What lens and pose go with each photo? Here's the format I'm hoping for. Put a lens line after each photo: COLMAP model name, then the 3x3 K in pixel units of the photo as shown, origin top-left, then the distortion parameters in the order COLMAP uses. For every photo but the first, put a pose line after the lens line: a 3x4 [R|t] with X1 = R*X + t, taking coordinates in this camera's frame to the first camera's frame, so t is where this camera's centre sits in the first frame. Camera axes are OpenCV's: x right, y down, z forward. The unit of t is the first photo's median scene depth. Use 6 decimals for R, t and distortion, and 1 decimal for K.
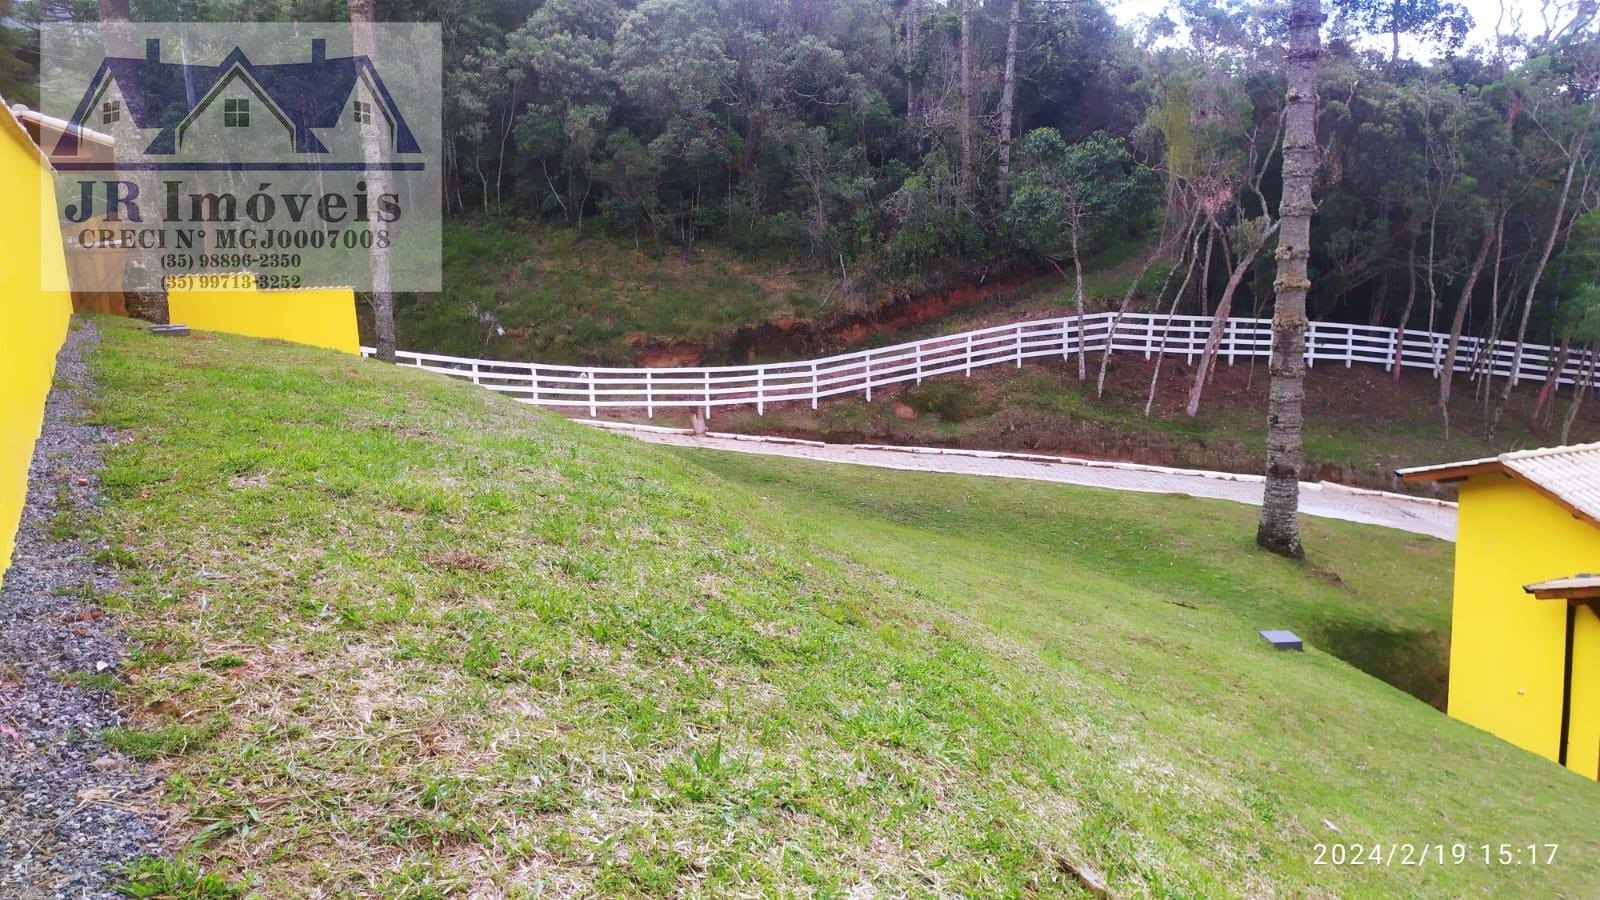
lens RADIAL K [[1250.4, 0, 775.3], [0, 1250.4, 450.0], [0, 0, 1]] dist [0.082673, -0.096770]
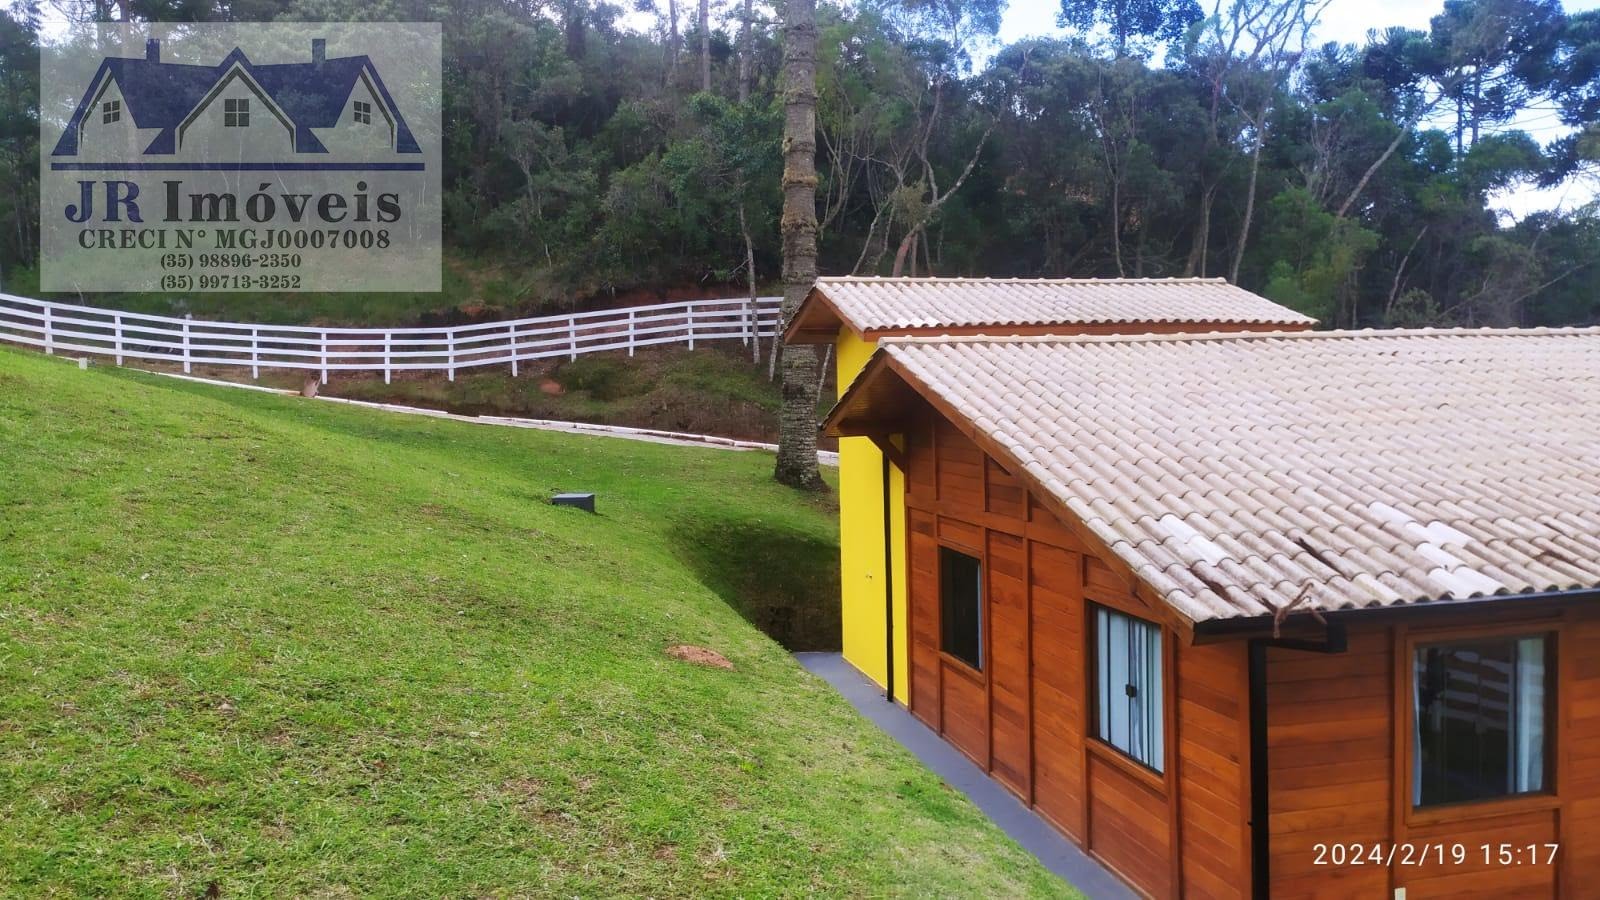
lens RADIAL K [[1242.2, 0, 822.1], [0, 1242.2, 466.2], [0, 0, 1]] dist [0.065096, -0.007191]
pose [[0.997877, 0.025984, -0.059725, 0.361203], [-0.033084, 0.992084, -0.121144, 0.132447], [0.056104, 0.122862, 0.990837, 0.108772]]
